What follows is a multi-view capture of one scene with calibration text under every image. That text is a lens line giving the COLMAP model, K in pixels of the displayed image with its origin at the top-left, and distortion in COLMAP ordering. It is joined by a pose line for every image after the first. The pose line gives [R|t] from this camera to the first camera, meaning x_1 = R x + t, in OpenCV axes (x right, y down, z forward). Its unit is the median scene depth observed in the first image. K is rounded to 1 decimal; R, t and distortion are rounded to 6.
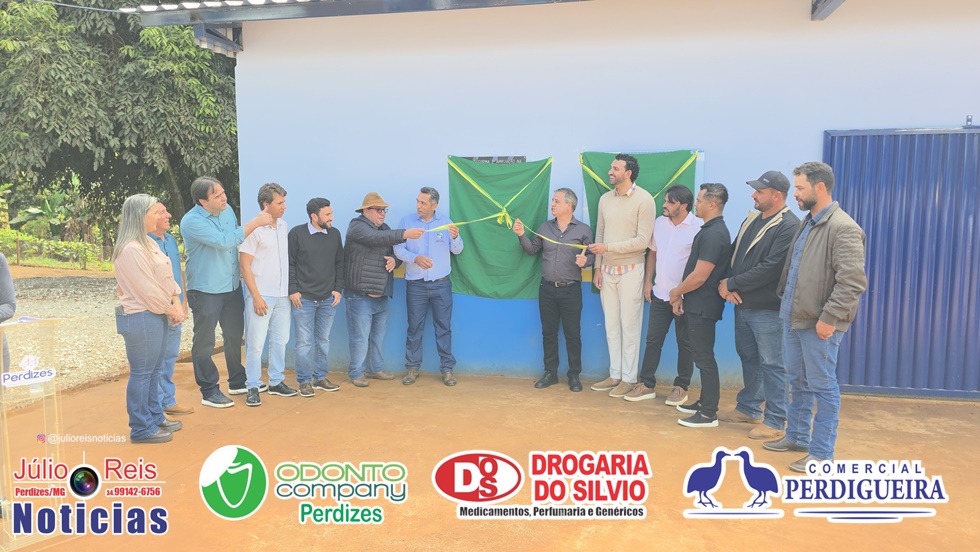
lens RADIAL K [[654.0, 0, 487.8], [0, 654.0, 277.7], [0, 0, 1]] dist [0.060559, -0.044353]
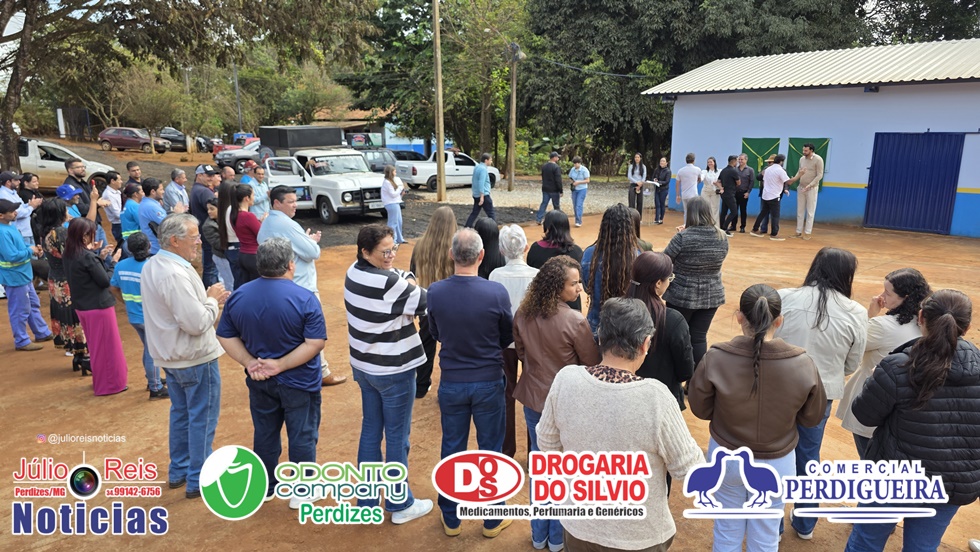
lens RADIAL K [[654.0, 0, 487.0], [0, 654.0, 276.6], [0, 0, 1]] dist [0.060559, -0.044353]
pose [[0.807953, 0.118038, -0.577303, 0.406251], [-0.046956, 0.989512, 0.136604, 0.038192], [0.587373, -0.083262, 0.805022, -1.078850]]
